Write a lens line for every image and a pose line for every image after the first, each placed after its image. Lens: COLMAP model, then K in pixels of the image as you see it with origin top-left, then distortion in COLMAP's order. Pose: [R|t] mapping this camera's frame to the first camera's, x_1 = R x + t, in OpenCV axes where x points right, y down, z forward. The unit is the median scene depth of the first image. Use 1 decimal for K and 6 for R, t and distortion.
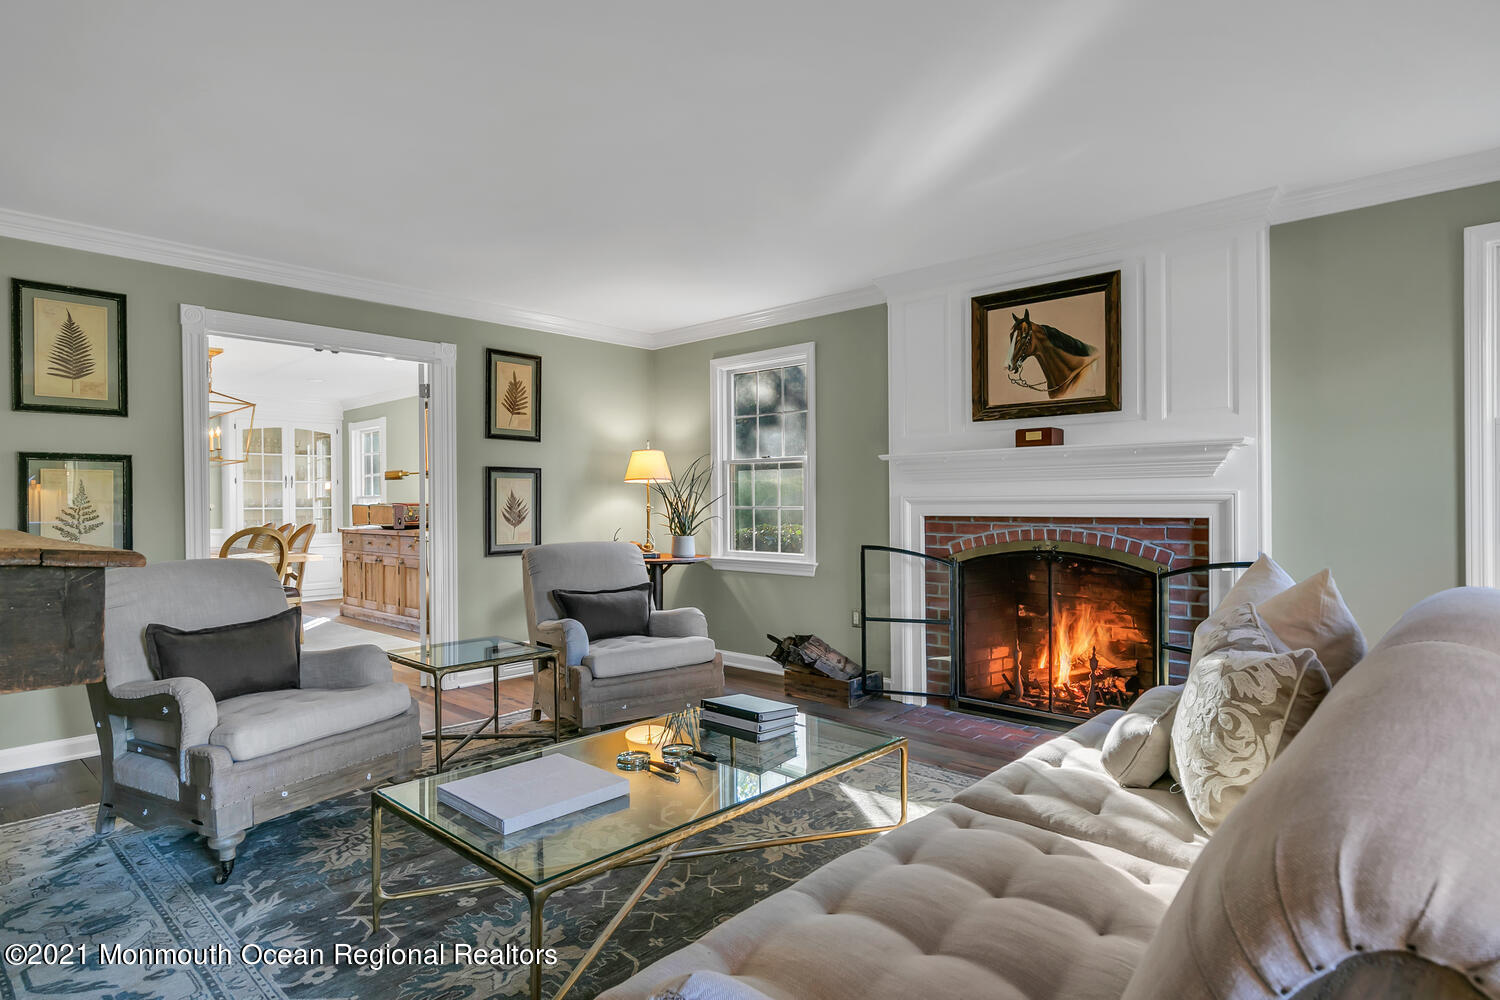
lens RADIAL K [[777.9, 0, 750.0], [0, 777.9, 500.0], [0, 0, 1]] dist [-0.003271, 0.000515]
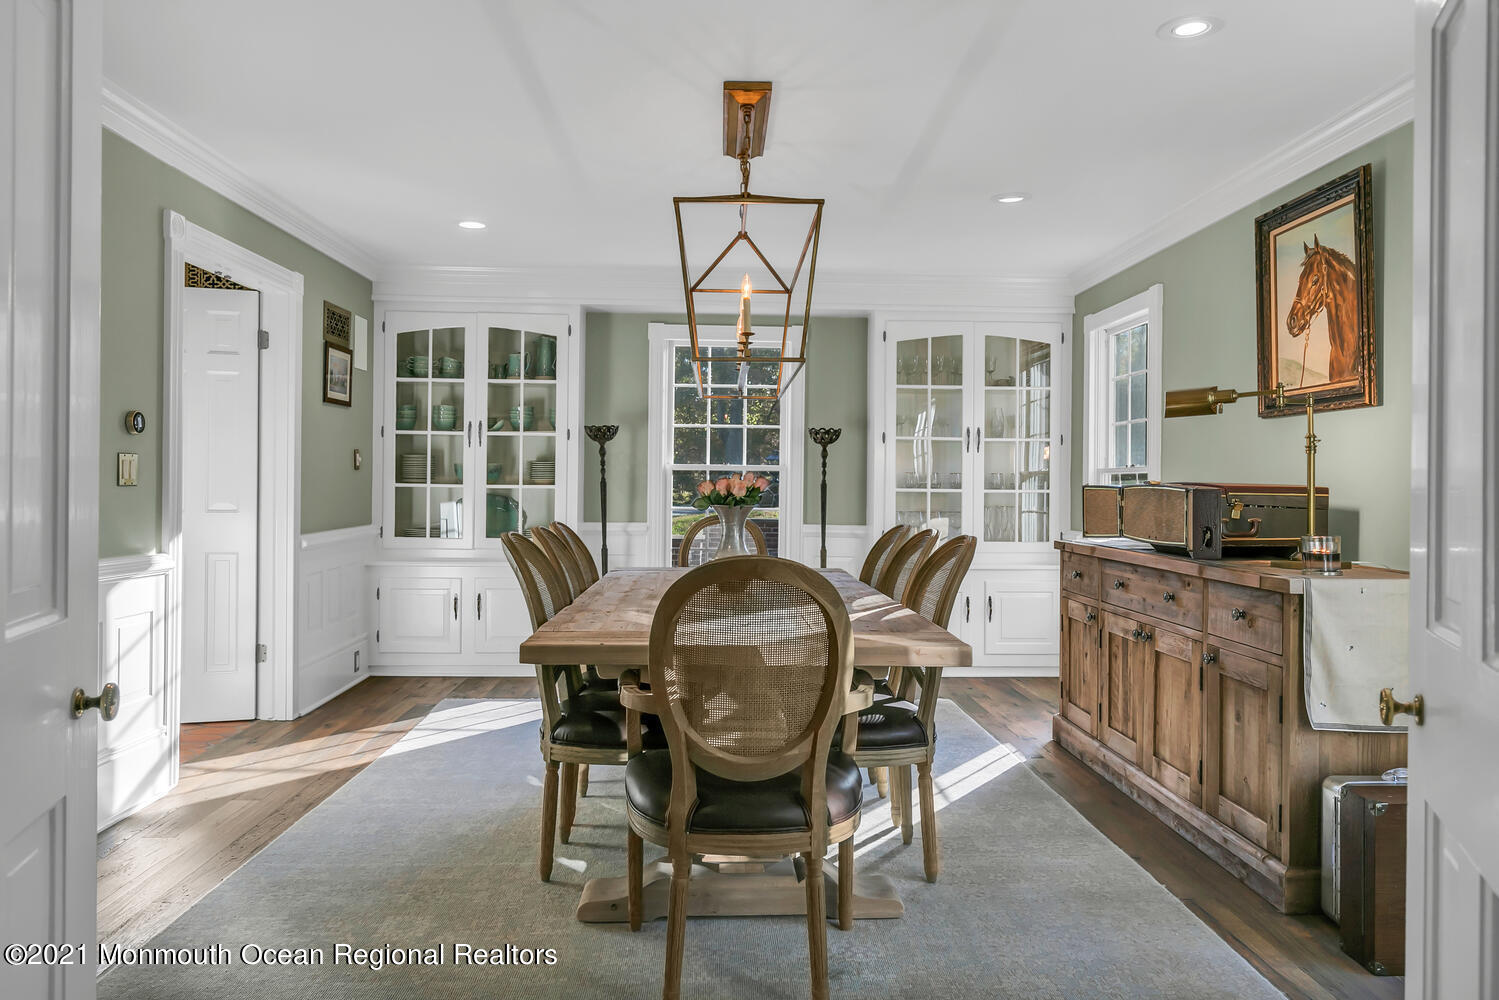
lens RADIAL K [[1033.0, 0, 749.5], [0, 1033.0, 500.0], [0, 0, 1]] dist [-0.000813, -0.000299]
pose [[0.694762, 0.021724, -0.718912, -0.239376], [-0.008651, 0.999724, 0.021850, 0.003329], [0.719188, -0.008961, 0.694758, 0.489729]]
